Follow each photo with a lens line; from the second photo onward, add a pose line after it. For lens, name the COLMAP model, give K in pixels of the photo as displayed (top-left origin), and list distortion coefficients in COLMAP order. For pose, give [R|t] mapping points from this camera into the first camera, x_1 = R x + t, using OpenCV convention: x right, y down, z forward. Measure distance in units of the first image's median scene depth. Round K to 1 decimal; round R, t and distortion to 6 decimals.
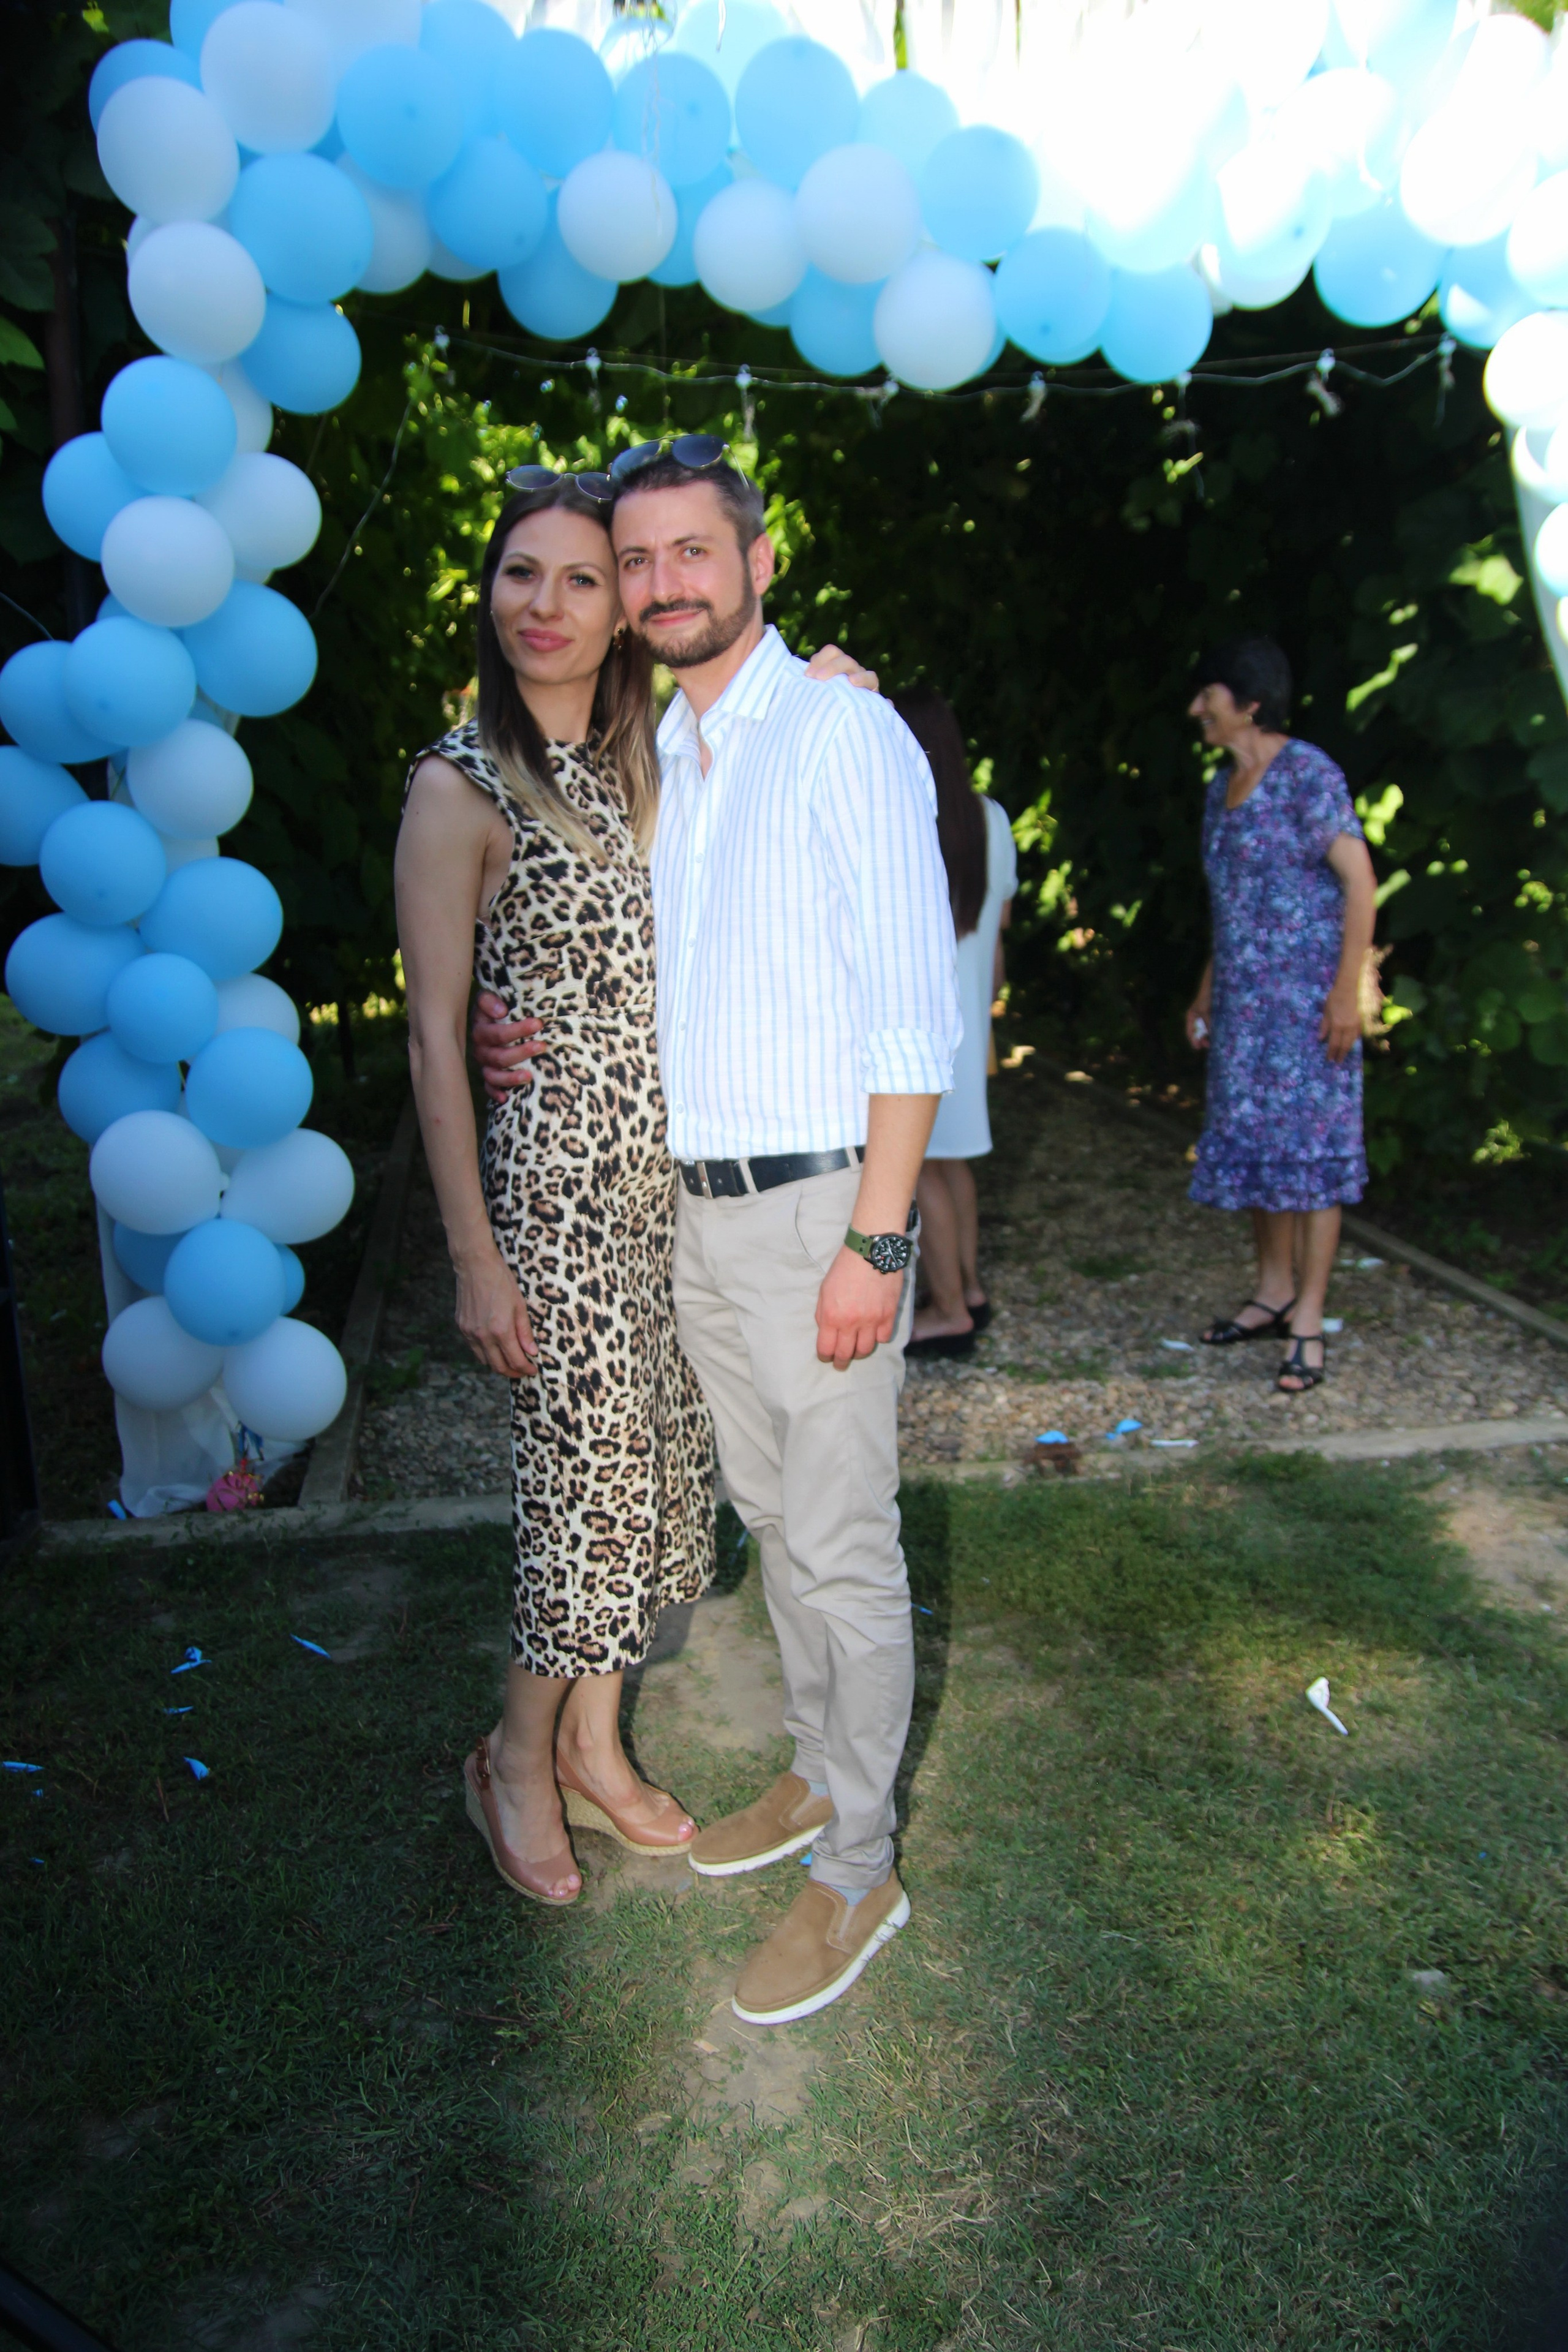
lens RADIAL K [[1799.3, 0, 806.7], [0, 1799.3, 1176.2], [0, 0, 1]] dist [-0.138672, 0.118961]
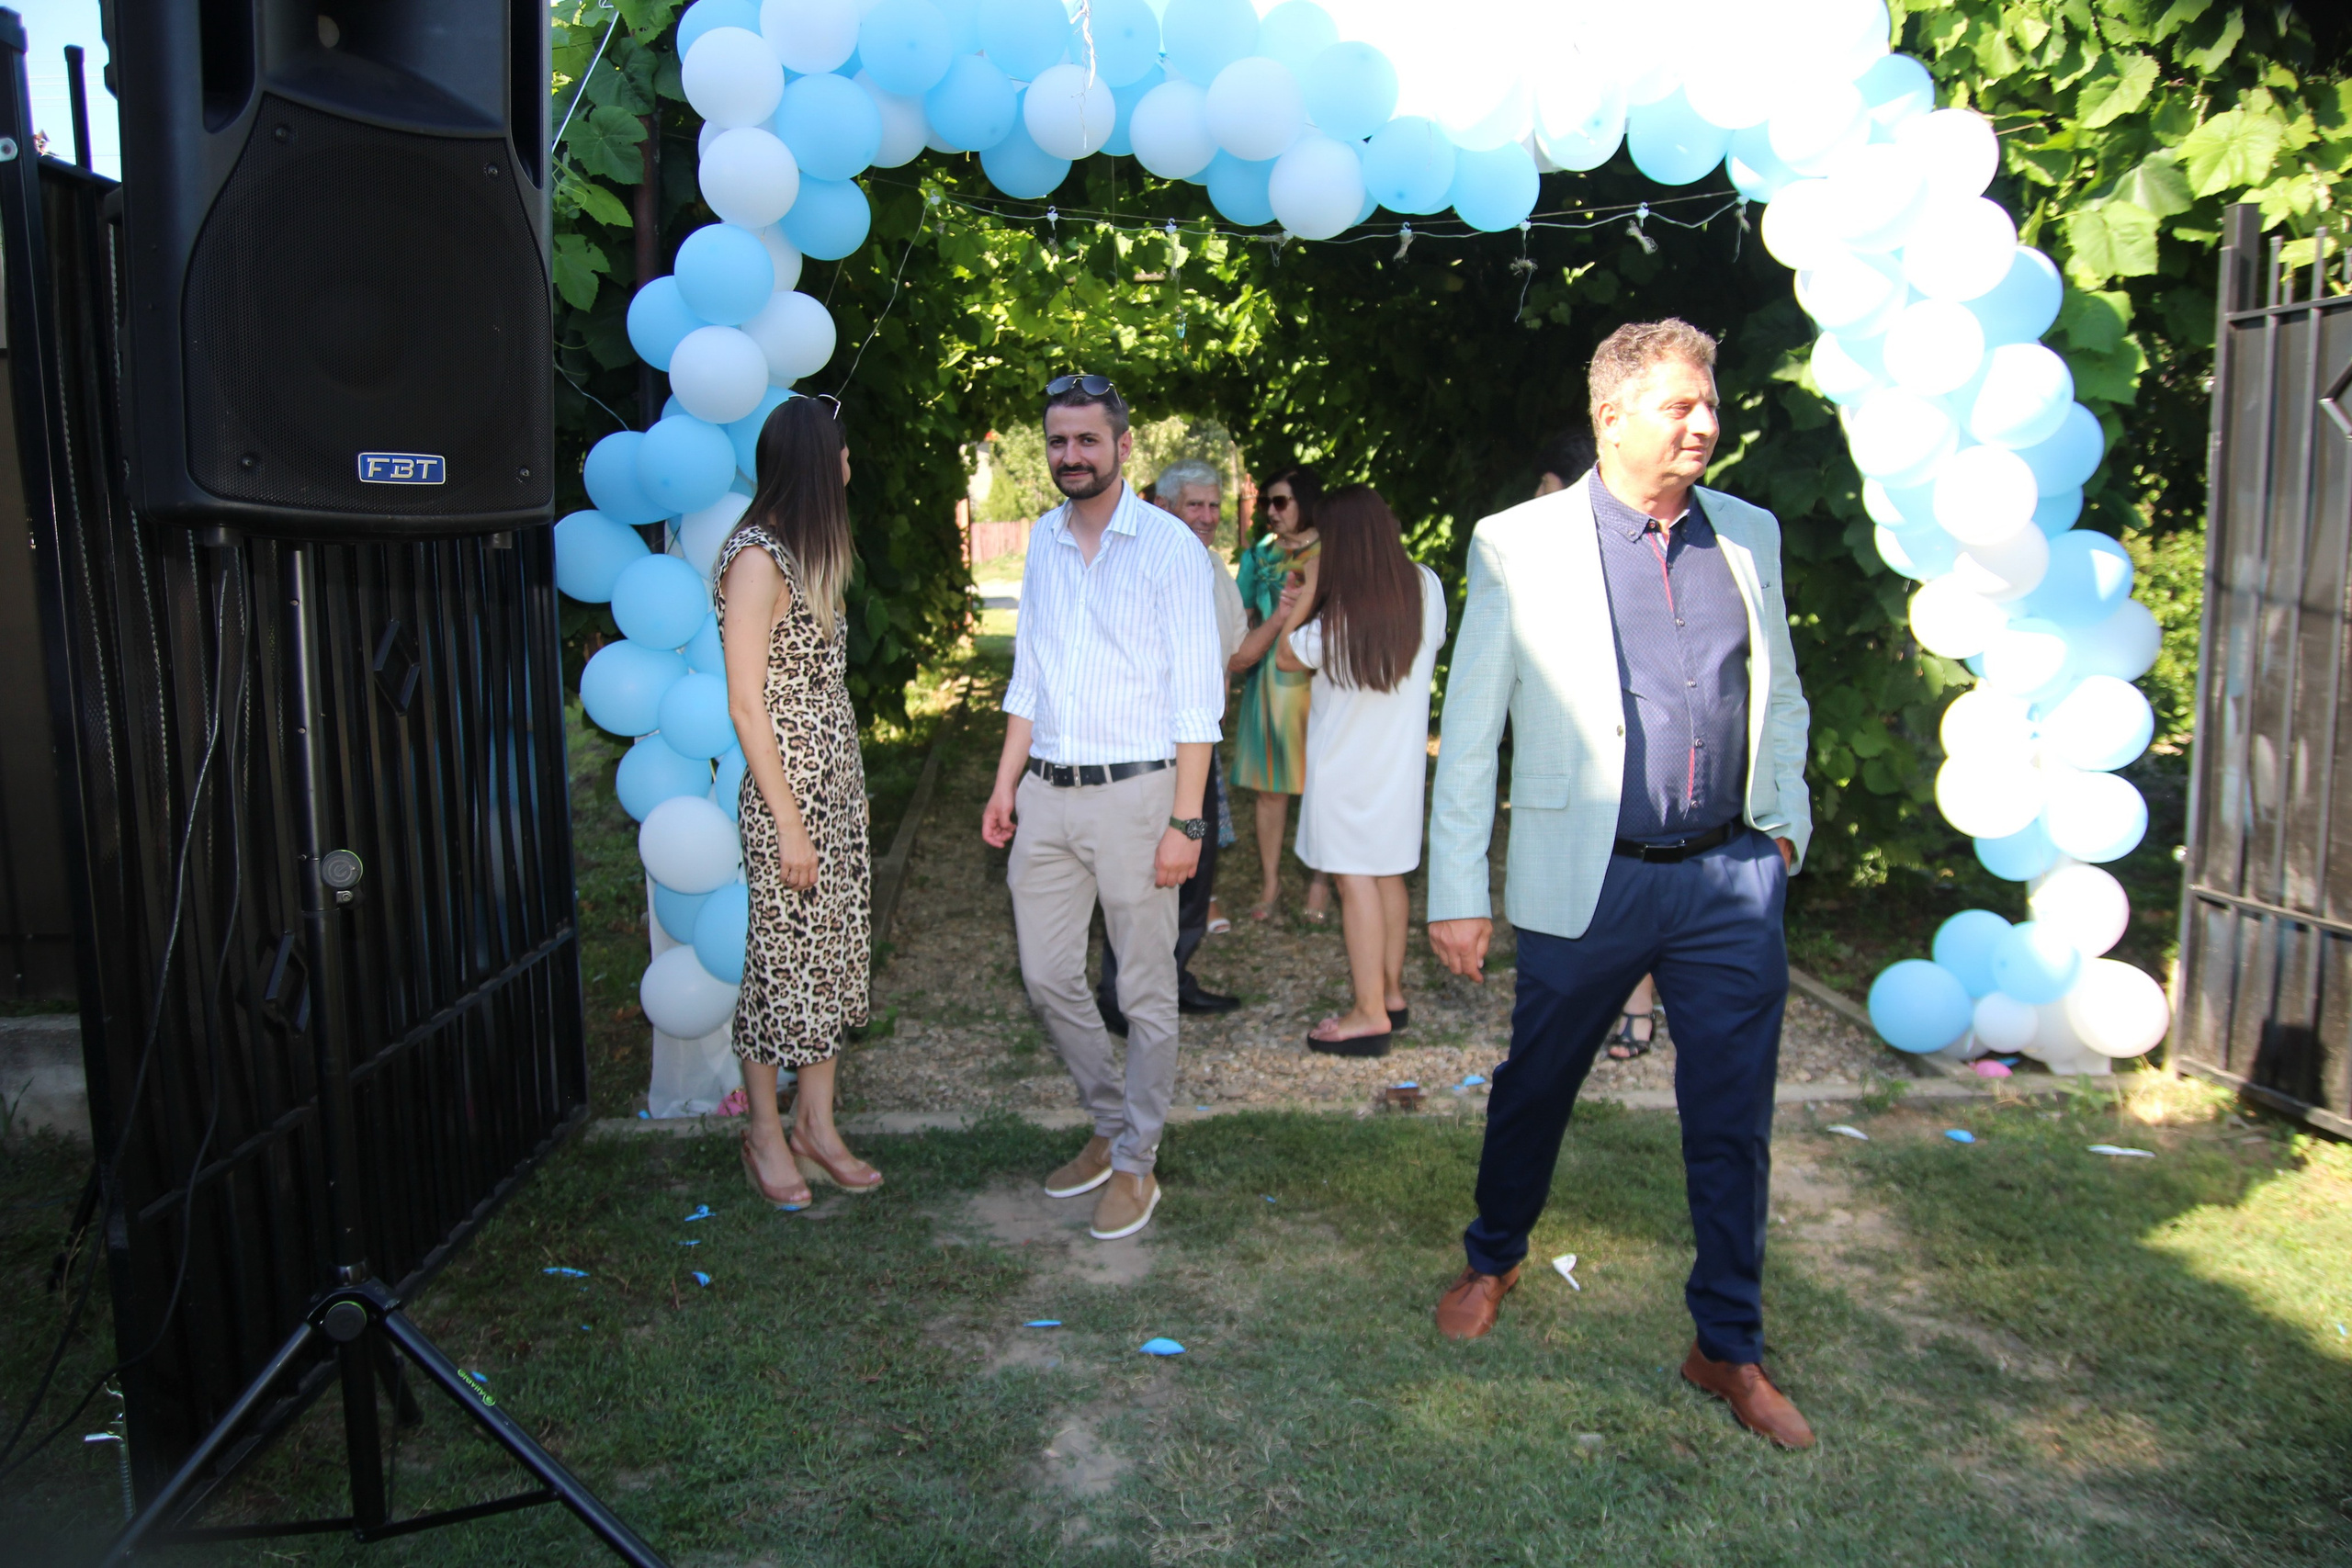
lens RADIAL K [[1799.1, 0, 1176.0], [0, 1799.1, 784.0], [0, 0, 1]] dist [-0.138672, 0.118961]
pose [[0.996495, 0.021326, -0.080893, 0.073994], [-0.027252, 0.996969, -0.072868, 0.034430], [0.079093, 0.074817, 0.994056, -0.221014]]
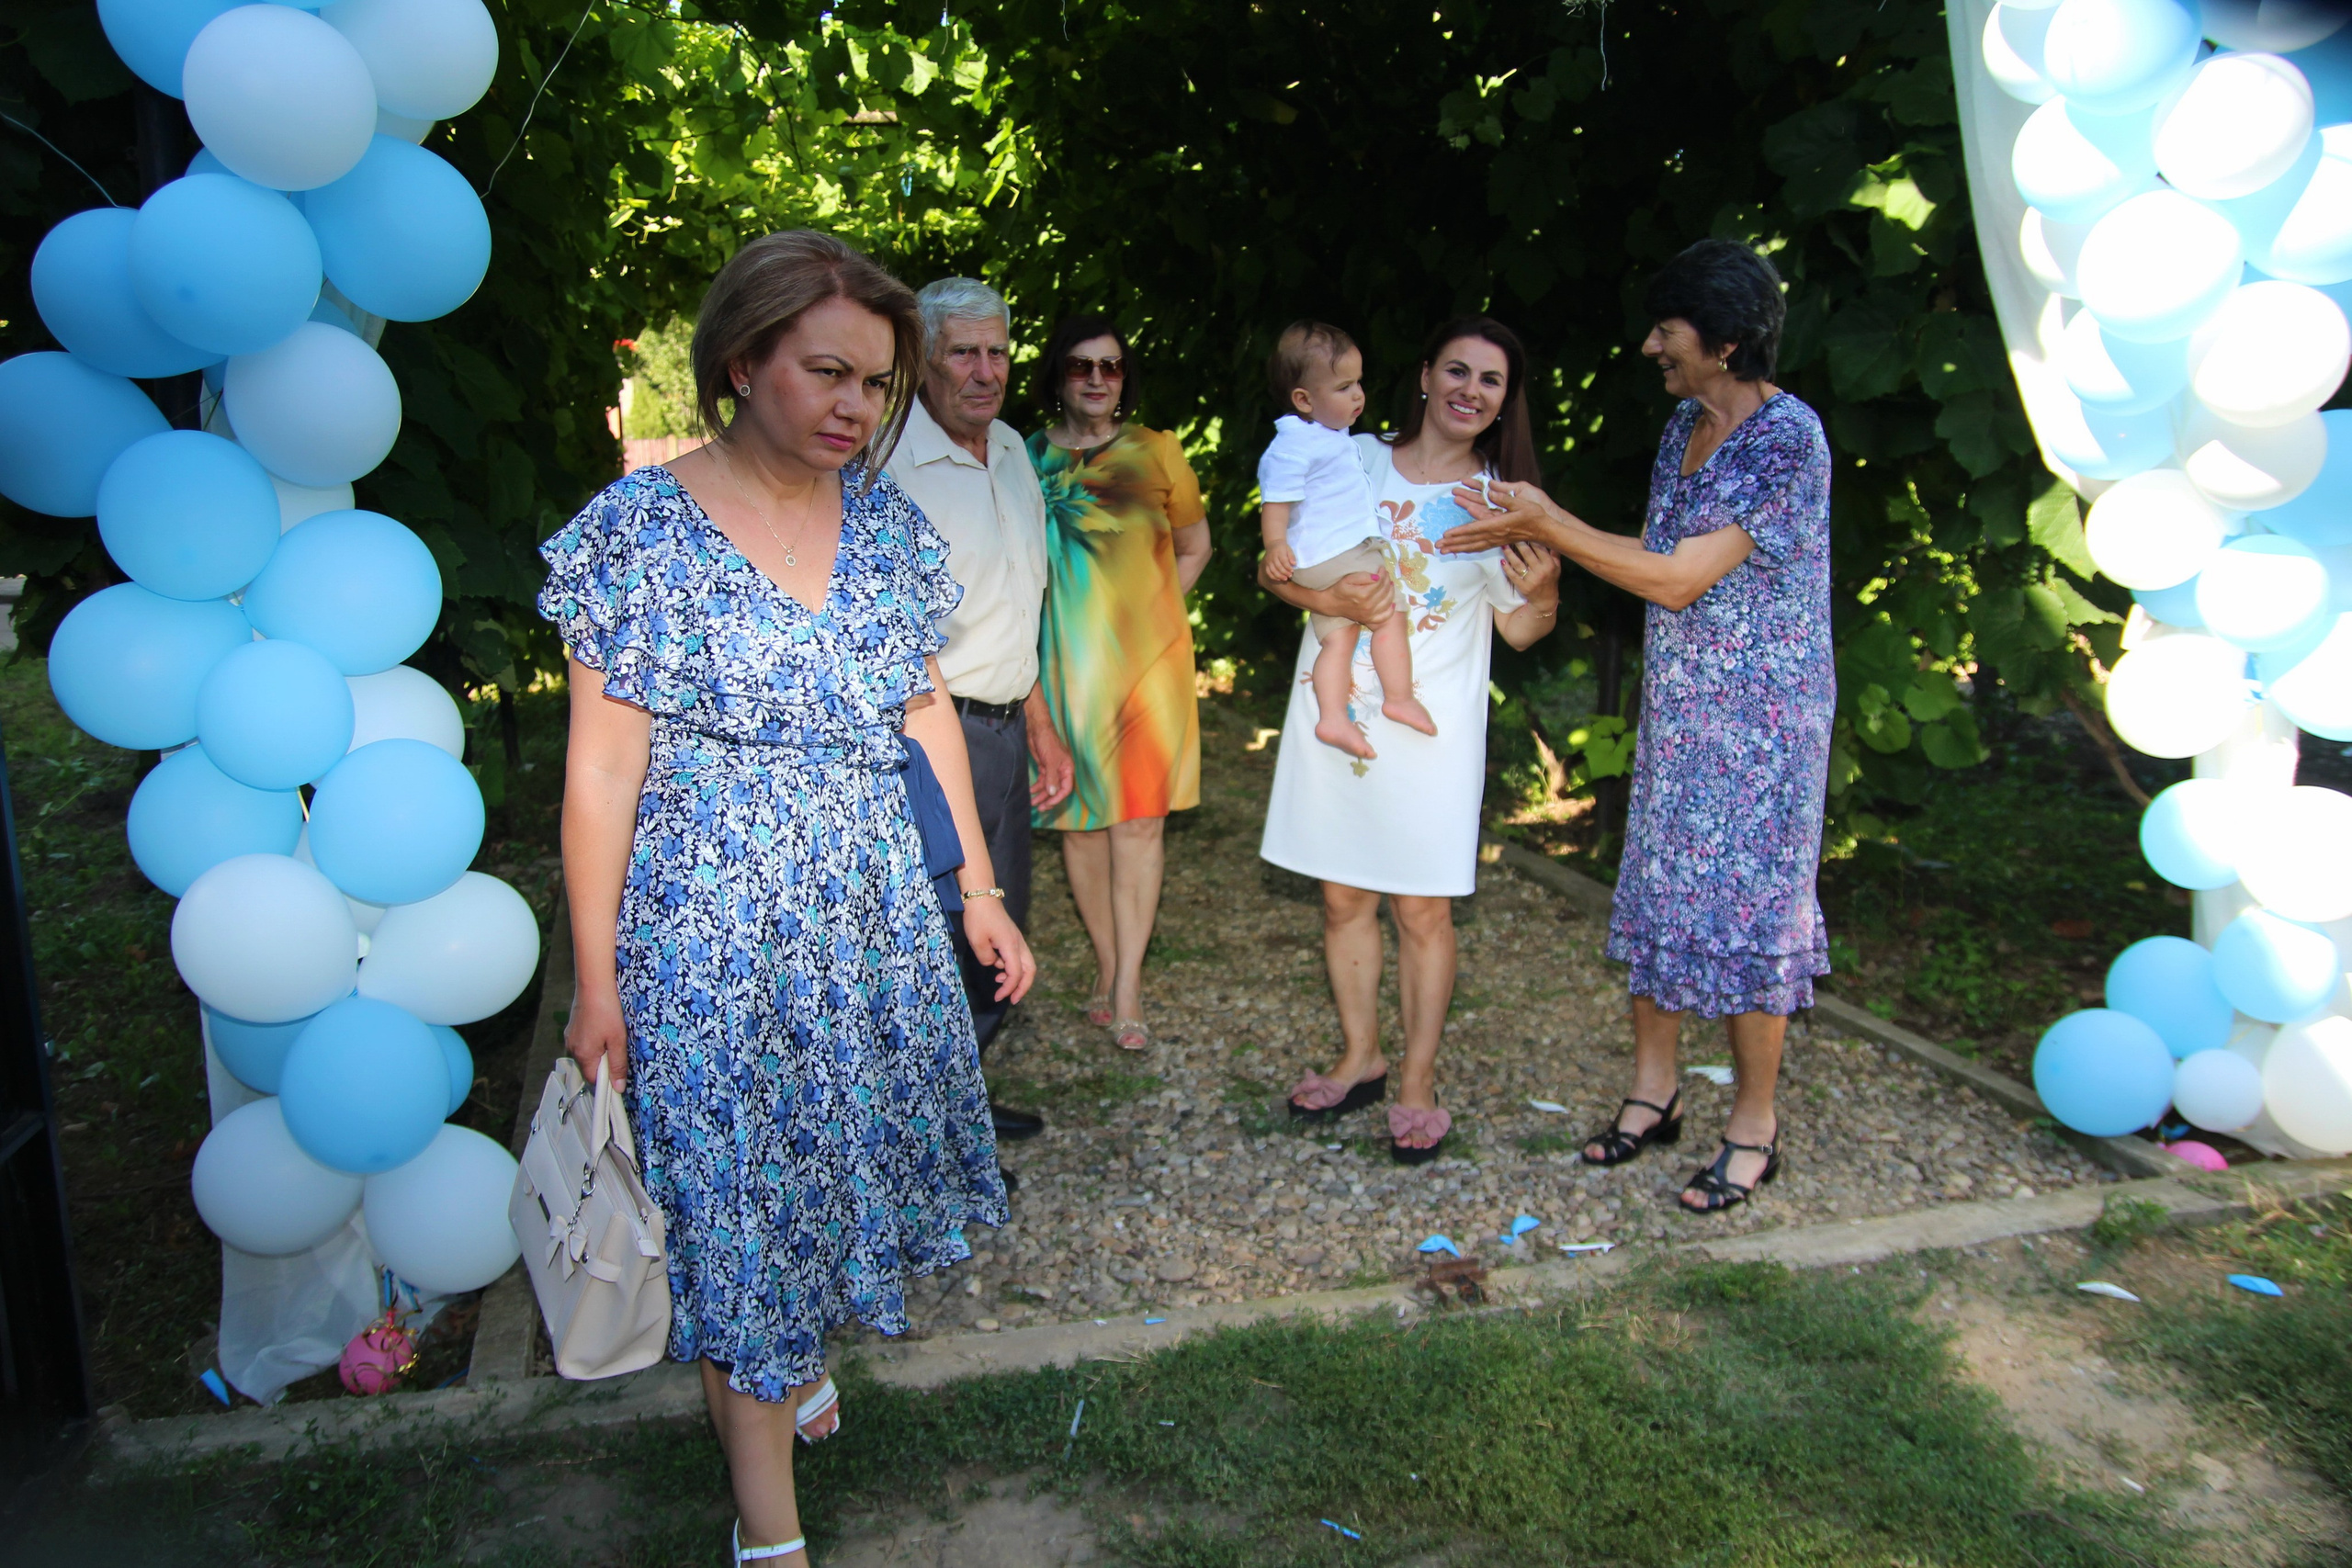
lens RADIAL K [[1805.7, 0, 1176.0], [0, 1805.7, 784.0], [0, 0, 1]] dist [-0.136693, 0.118267]
pose [[0.993688, -0.005839, 0.112025, -0.066316], [0.009474, 0.999445, -0.031944, -0.035025], [-0.111776, 0.032804, 0.993192, 0.209616]]
